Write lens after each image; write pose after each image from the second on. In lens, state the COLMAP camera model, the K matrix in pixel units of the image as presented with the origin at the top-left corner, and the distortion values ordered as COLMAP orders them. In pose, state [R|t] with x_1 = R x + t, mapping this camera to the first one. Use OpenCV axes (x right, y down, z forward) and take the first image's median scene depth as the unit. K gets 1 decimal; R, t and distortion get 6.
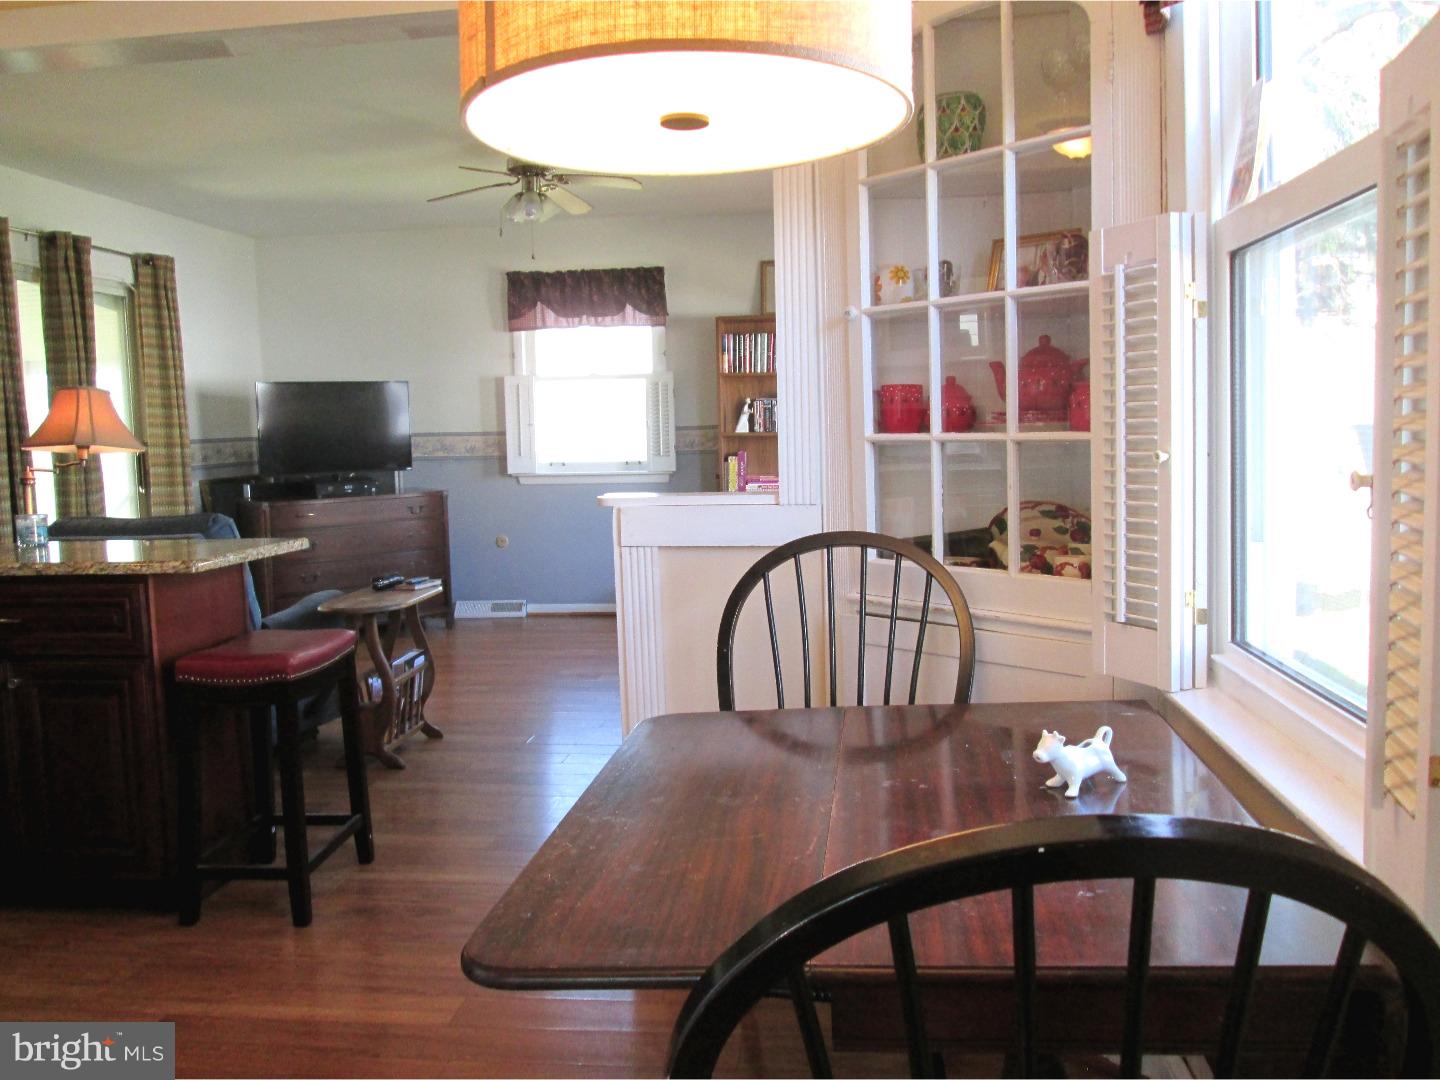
lens RADIAL K [[1199.6, 0, 720.0], [0, 1199.6, 540.0], [0, 0, 1]] dist [-0.042422, 0.016176]
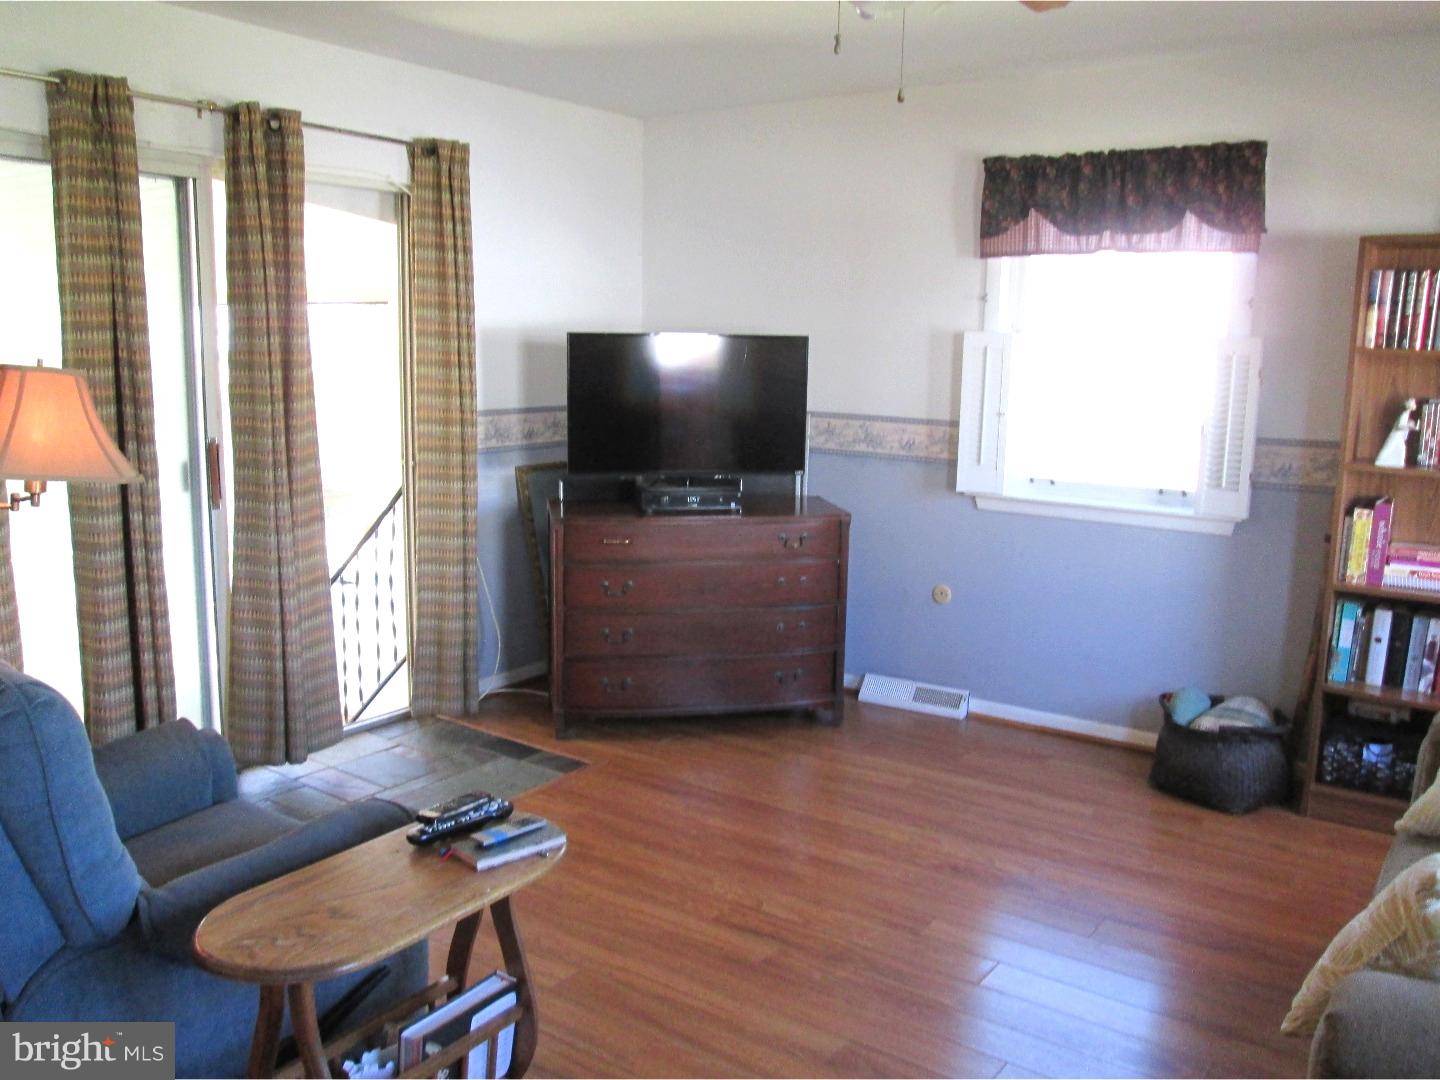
lens RADIAL K [[1199.6, 0, 720.0], [0, 1199.6, 540.0], [0, 0, 1]] dist [-0.042422, 0.016176]
pose [[0.876445, 0.117340, -0.466986, 0.007516], [-0.085740, 0.992385, 0.088440, -0.075891], [0.473808, -0.037474, 0.879831, 0.405961]]
